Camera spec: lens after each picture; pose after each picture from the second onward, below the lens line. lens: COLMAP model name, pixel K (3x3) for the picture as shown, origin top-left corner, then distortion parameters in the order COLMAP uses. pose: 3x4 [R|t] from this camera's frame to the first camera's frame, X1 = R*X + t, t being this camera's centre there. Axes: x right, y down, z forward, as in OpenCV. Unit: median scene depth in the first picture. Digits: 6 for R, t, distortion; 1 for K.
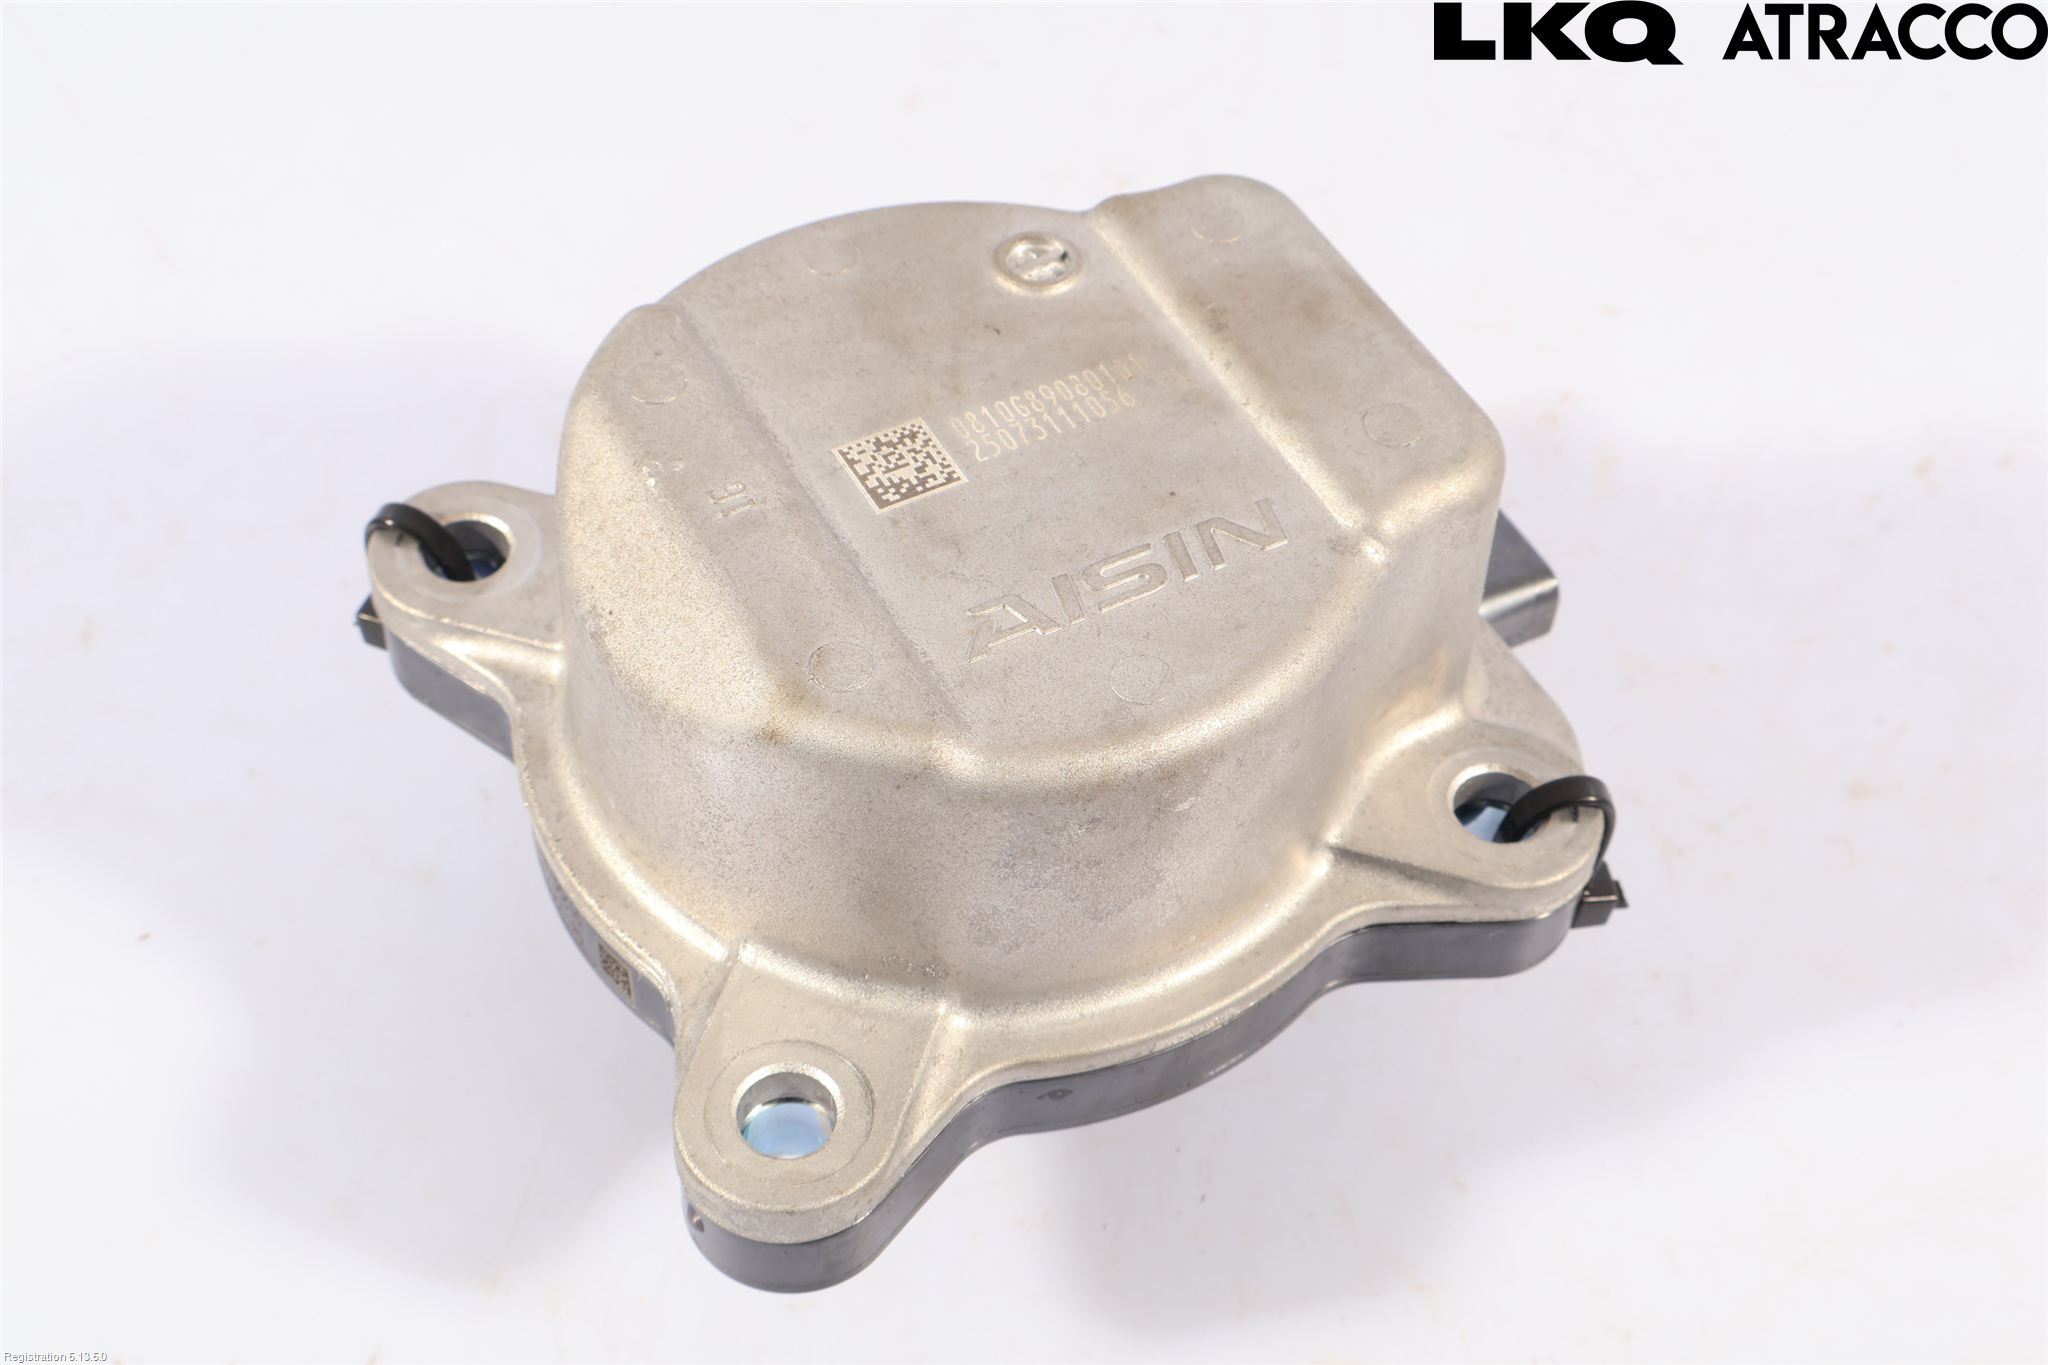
lens RADIAL K [[2919.1, 0, 1024.3], [0, 2919.1, 678.4], [0, 0, 1]] dist [0.006249, 0.000000]
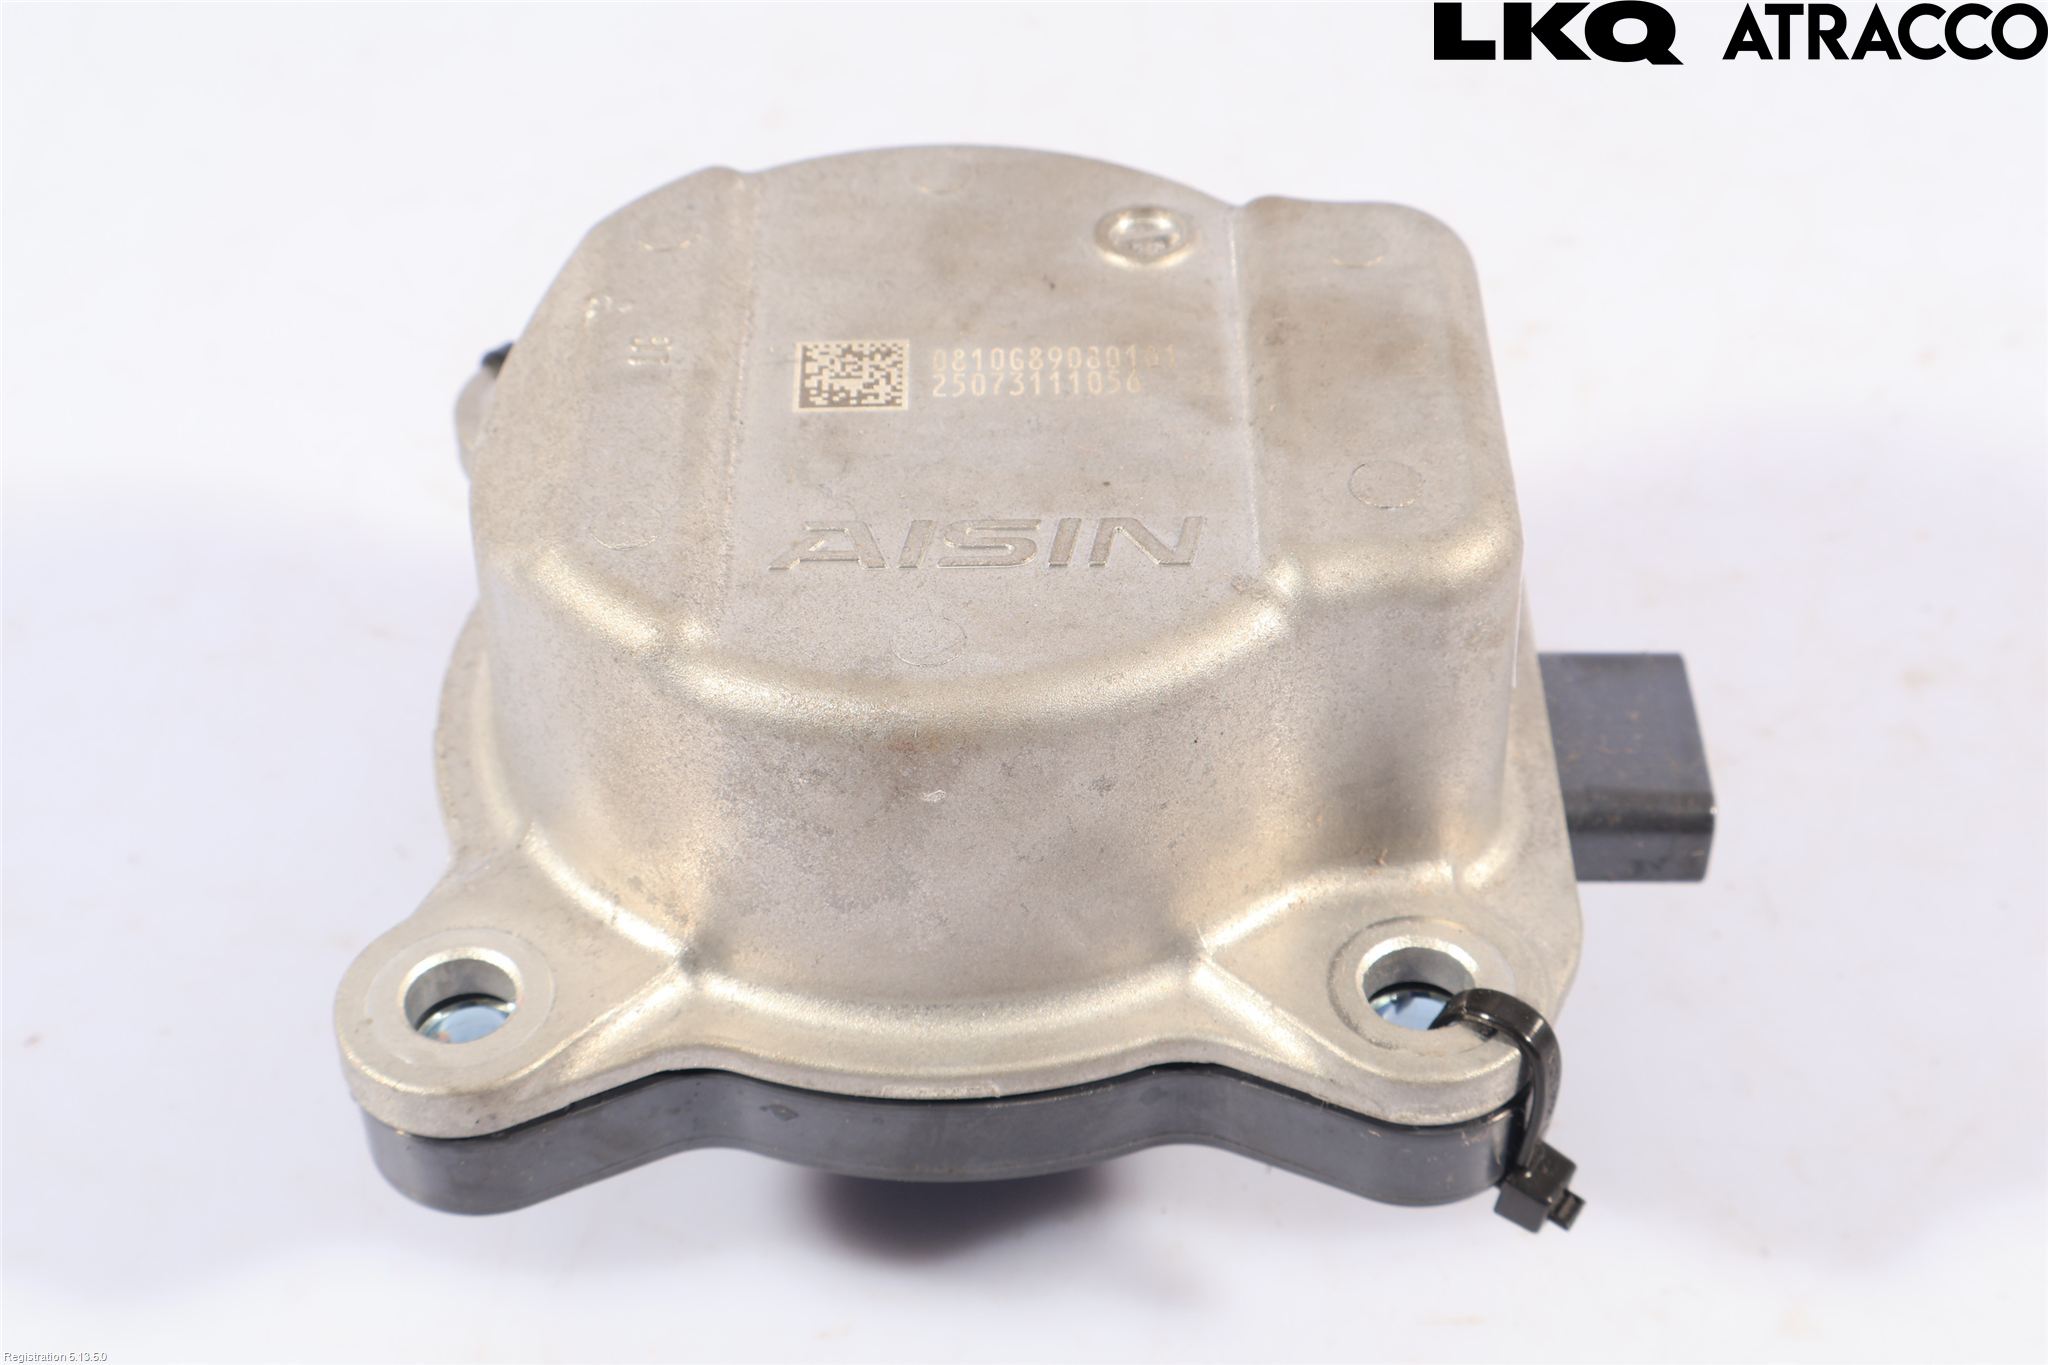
lens RADIAL K [[3251.5, 0, 1009.9], [0, 3251.5, 687.0], [0, 0, 1]] dist [0.021247, 0.000000]
pose [[0.879353, 0.288824, -0.378576, 0.402828], [-0.328988, 0.943284, -0.044517, 0.045200], [0.344247, 0.163693, 0.924499, 0.109579]]
